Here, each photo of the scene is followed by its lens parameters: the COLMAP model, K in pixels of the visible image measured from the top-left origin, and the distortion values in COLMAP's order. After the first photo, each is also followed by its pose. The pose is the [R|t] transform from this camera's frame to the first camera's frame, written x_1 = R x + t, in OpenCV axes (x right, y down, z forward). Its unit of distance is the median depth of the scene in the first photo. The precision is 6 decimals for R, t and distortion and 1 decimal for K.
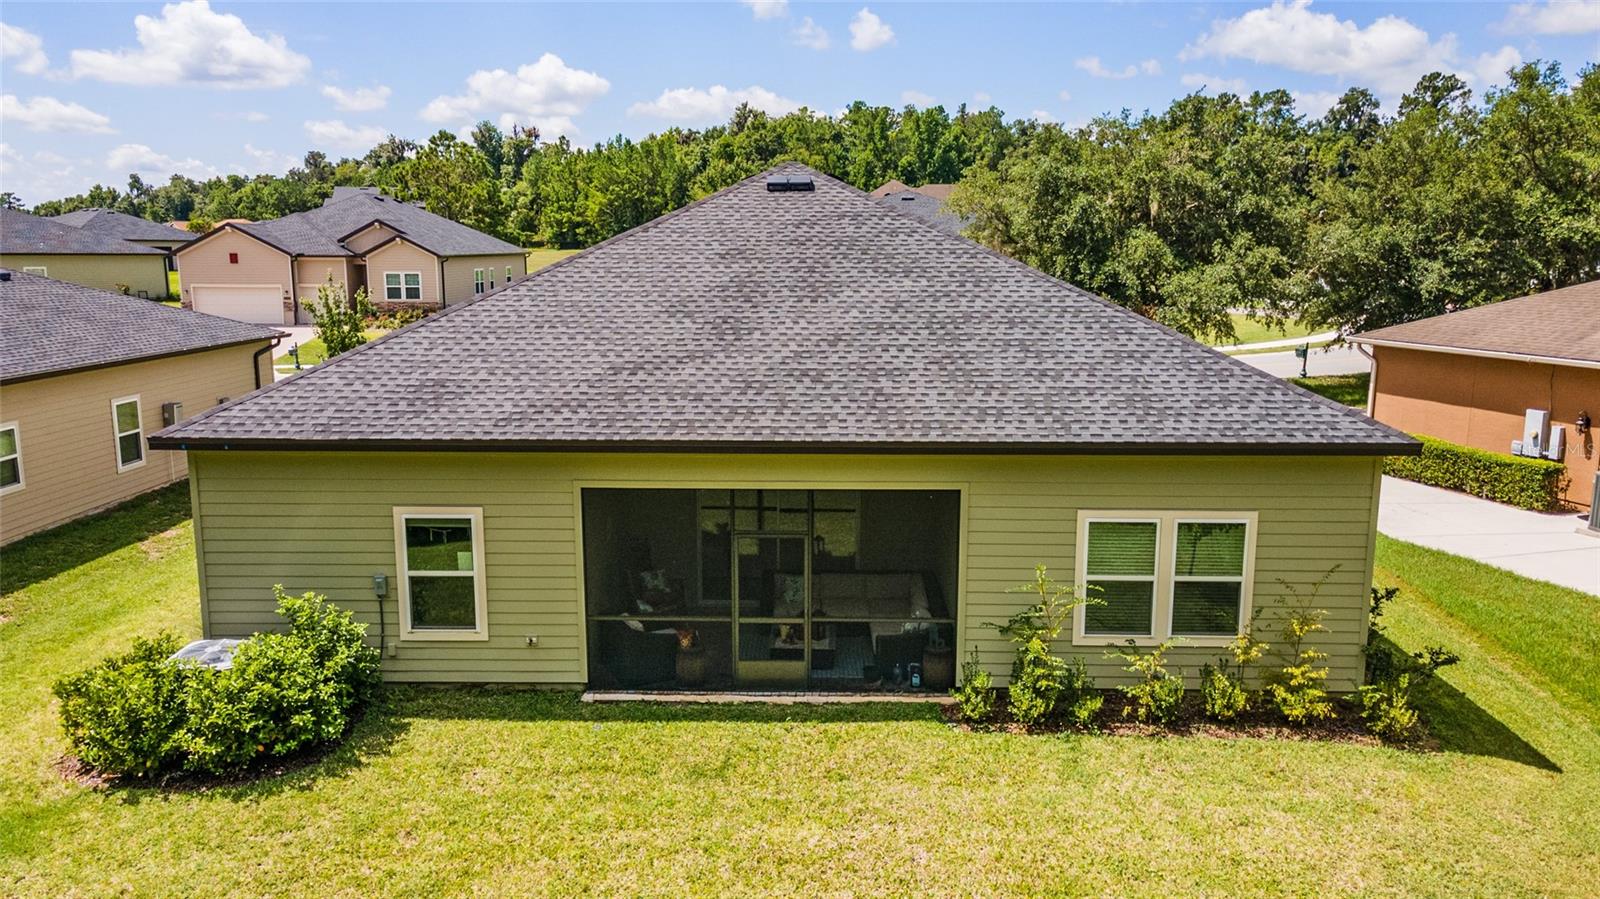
lens RADIAL K [[1148.1, 0, 793.4], [0, 1148.1, 448.7], [0, 0, 1]] dist [0.018513, 0.043351]
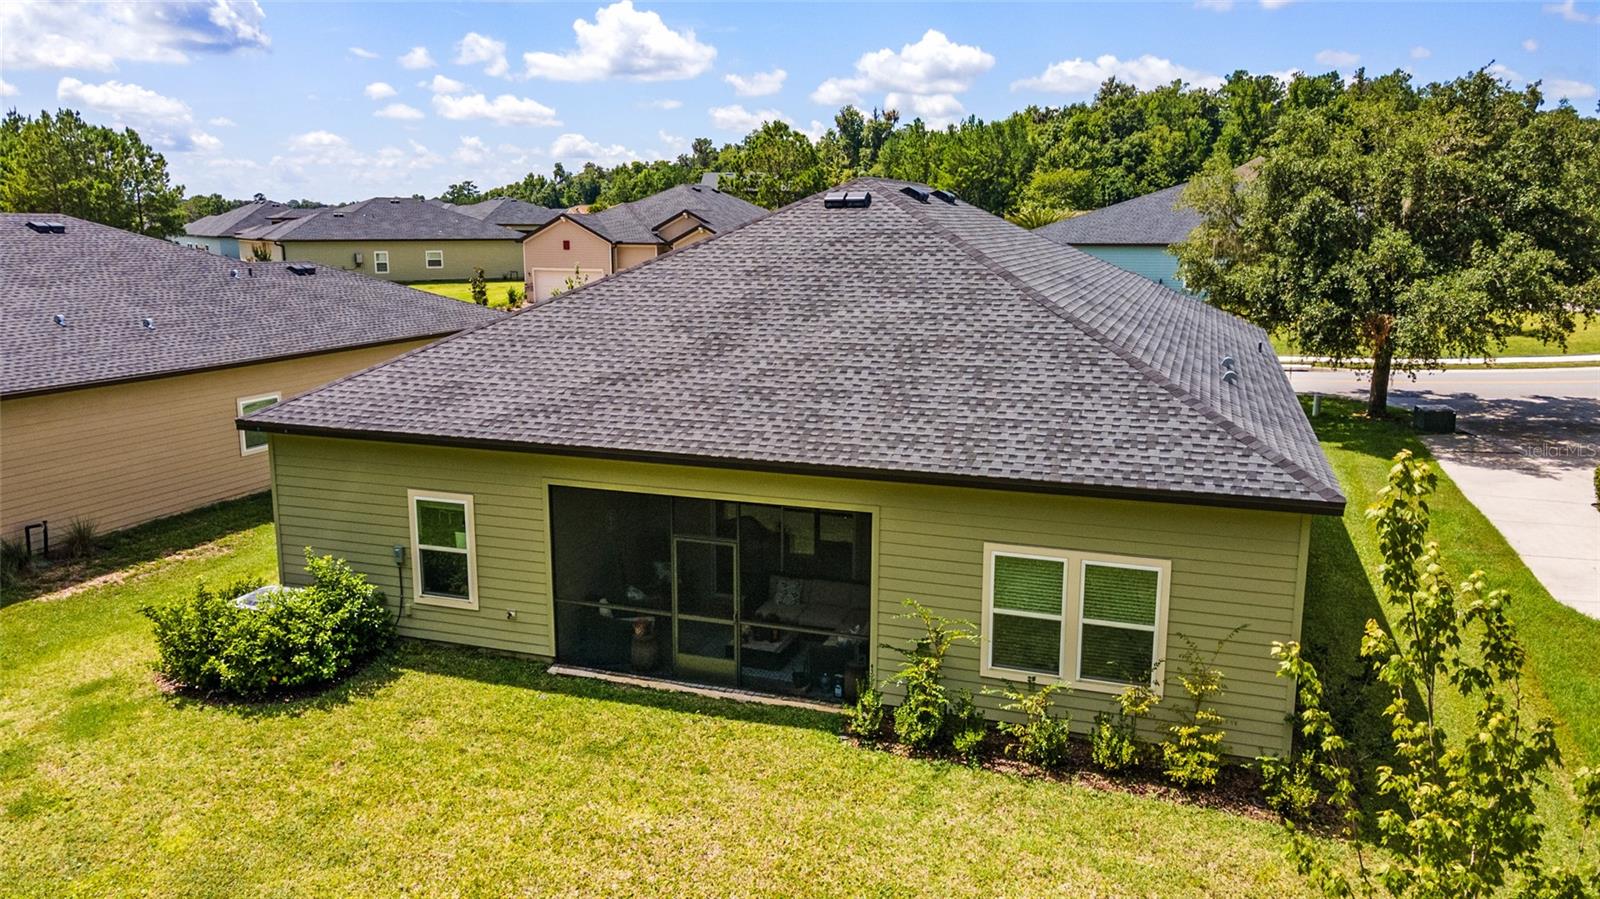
lens RADIAL K [[1148.1, 0, 793.4], [0, 1148.1, 448.7], [0, 0, 1]] dist [0.018513, 0.043351]
pose [[0.950942, 0.061968, -0.303099, 0.377950], [-0.056543, 0.998044, 0.026651, -0.044182], [0.304157, -0.008206, 0.952586, -0.002329]]
